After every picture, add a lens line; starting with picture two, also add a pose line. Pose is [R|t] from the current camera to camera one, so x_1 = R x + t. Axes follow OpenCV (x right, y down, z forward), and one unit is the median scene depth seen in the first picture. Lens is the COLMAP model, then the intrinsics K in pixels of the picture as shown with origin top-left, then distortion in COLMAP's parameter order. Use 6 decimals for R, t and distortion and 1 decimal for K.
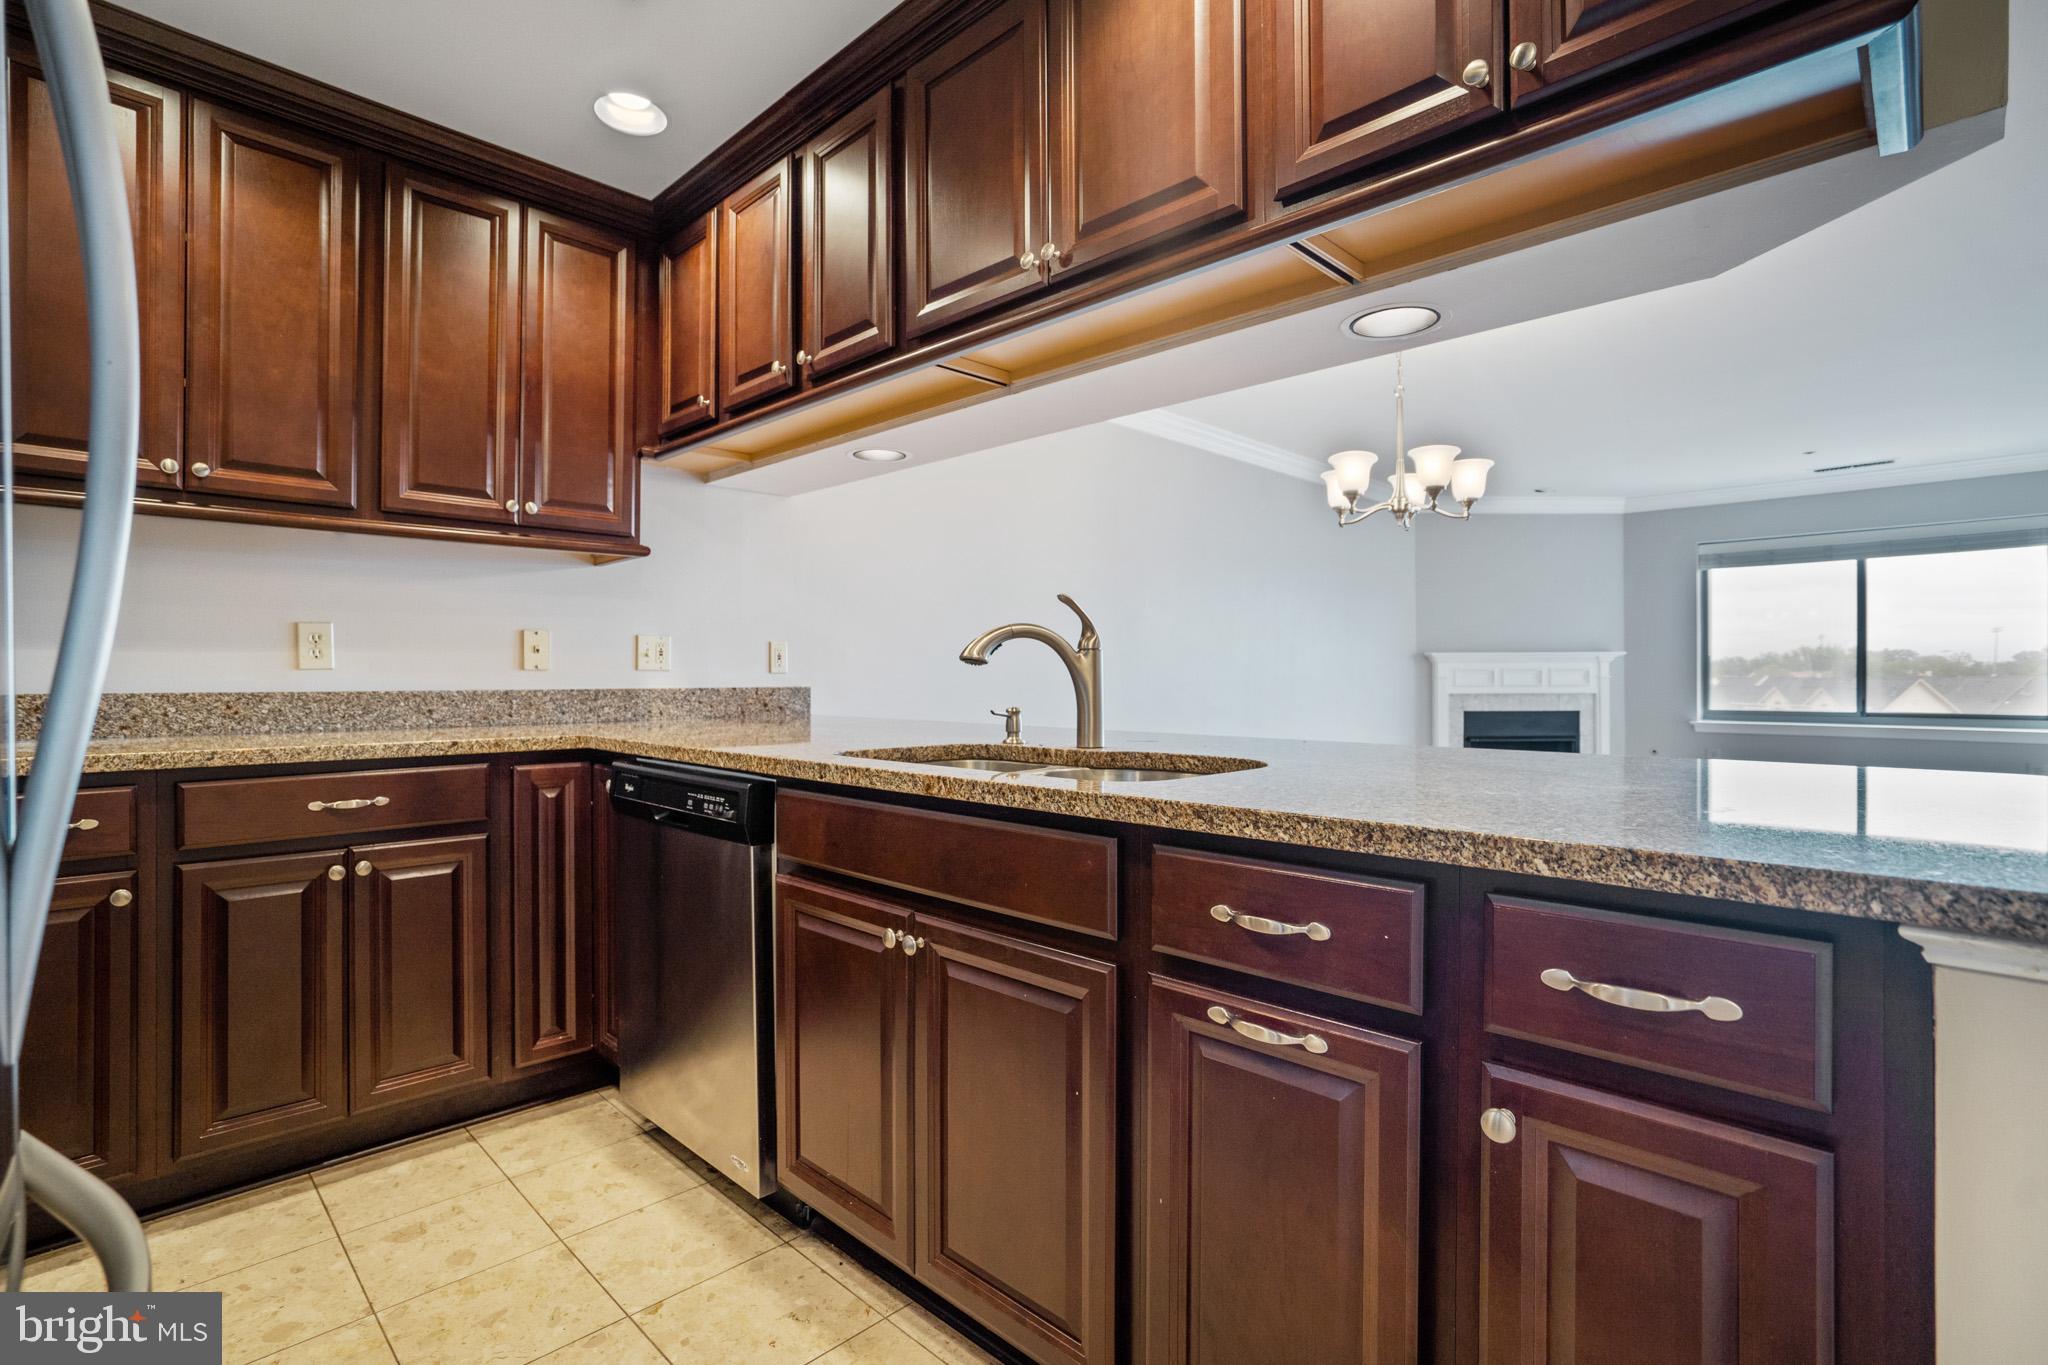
lens RADIAL K [[937.1, 0, 990.7], [0, 937.1, 673.4], [0, 0, 1]] dist [-0.008281, 0.000871]
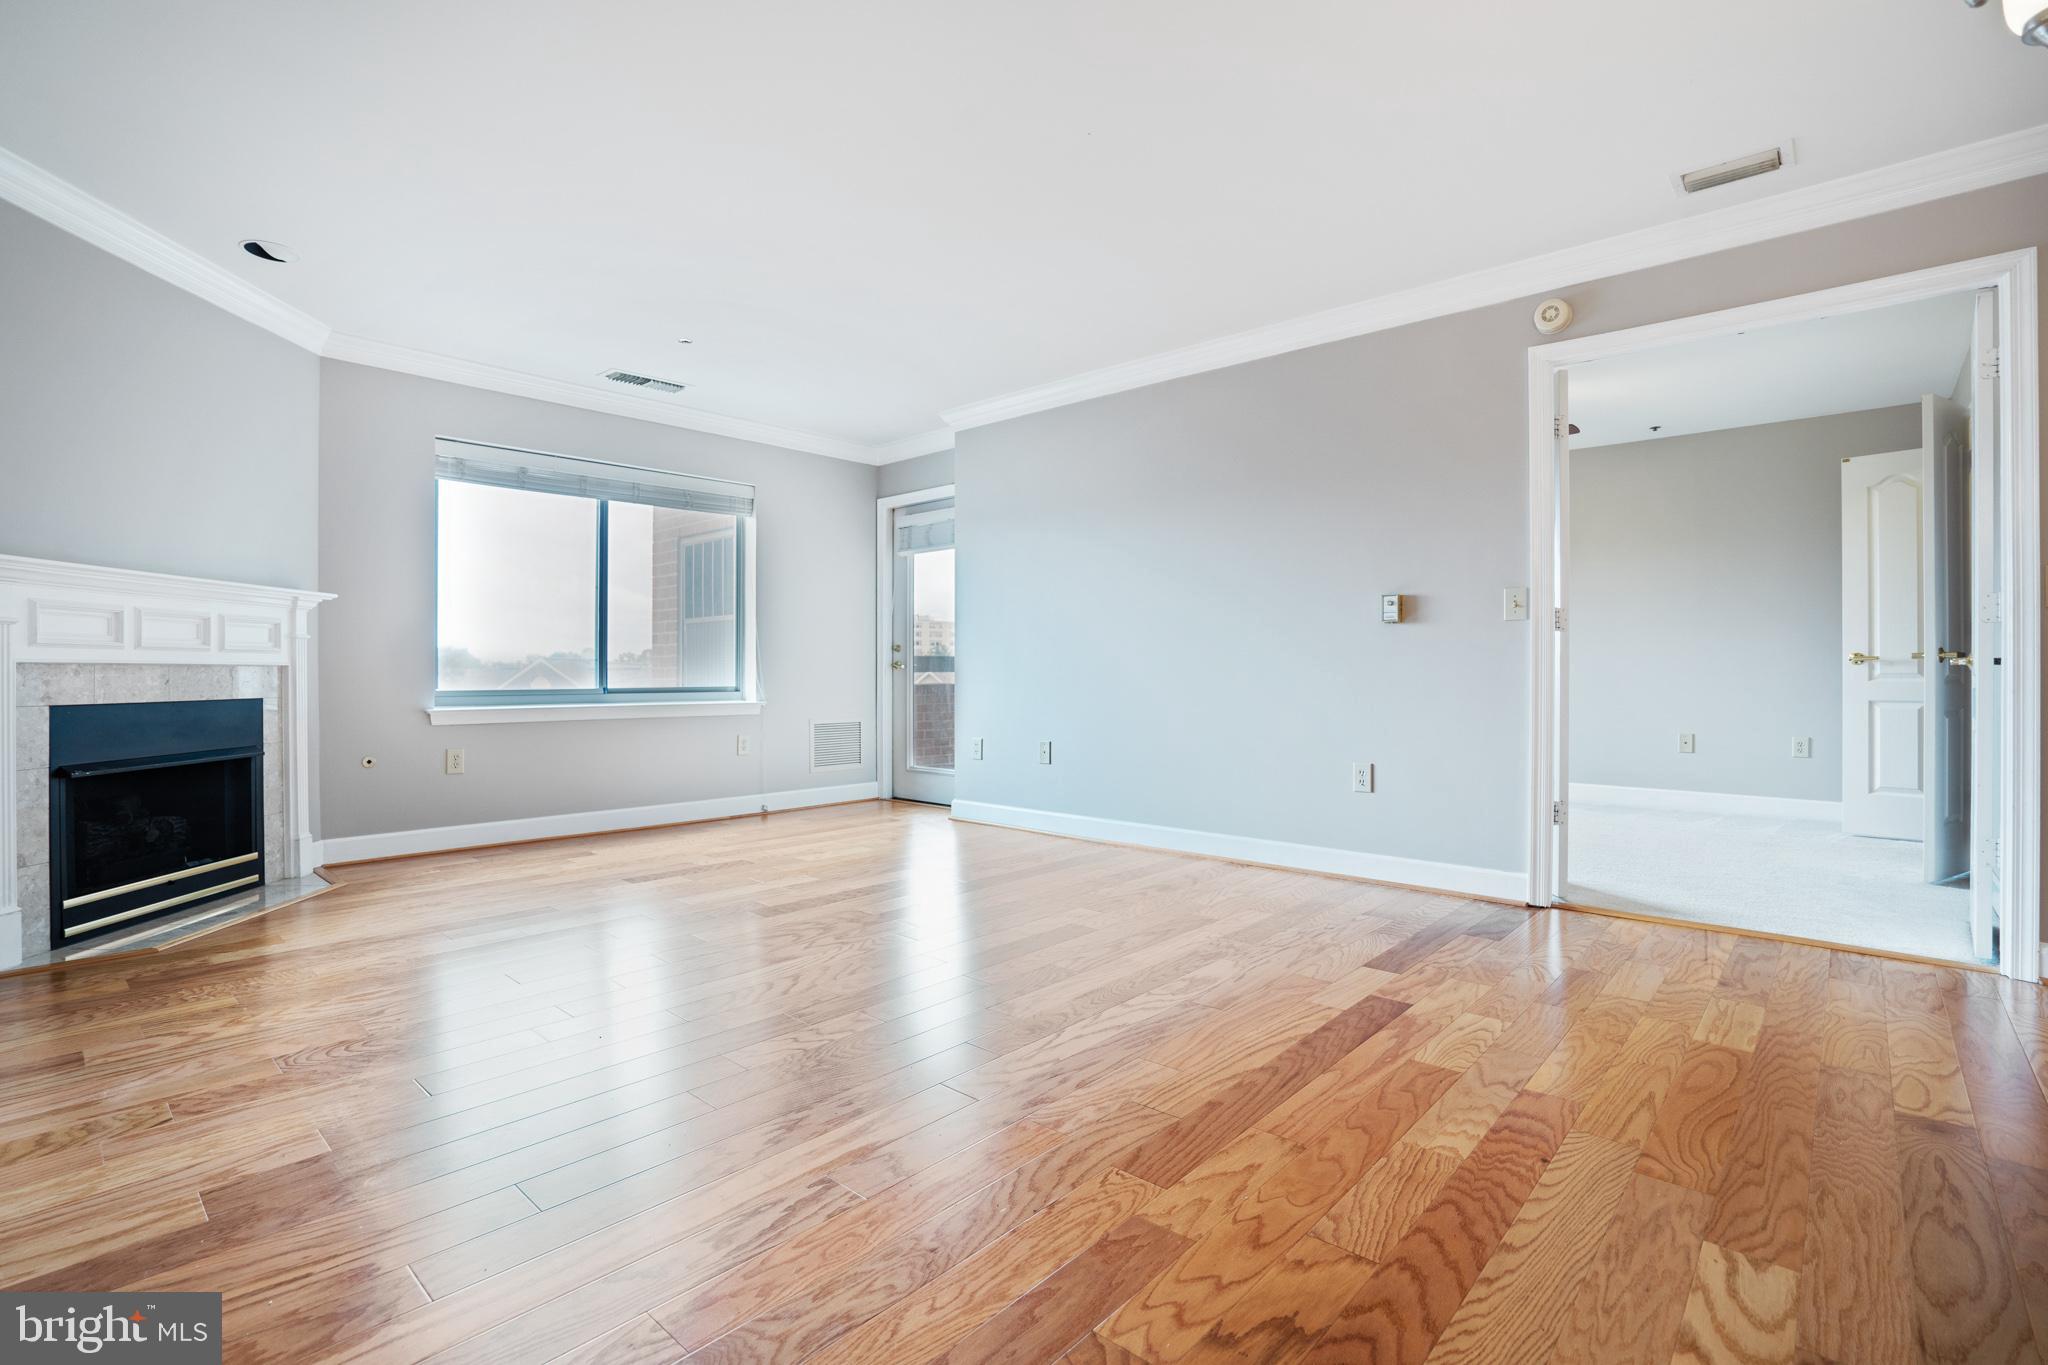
lens RADIAL K [[944.7, 0, 1018.7], [0, 944.7, 664.4], [0, 0, 1]] dist [-0.024174, 0.013585]
pose [[-0.051940, 0.009872, 0.998601, 0.318072], [-0.001745, 0.999949, -0.009976, 0.098340], [-0.998649, -0.002260, -0.051920, 2.317687]]
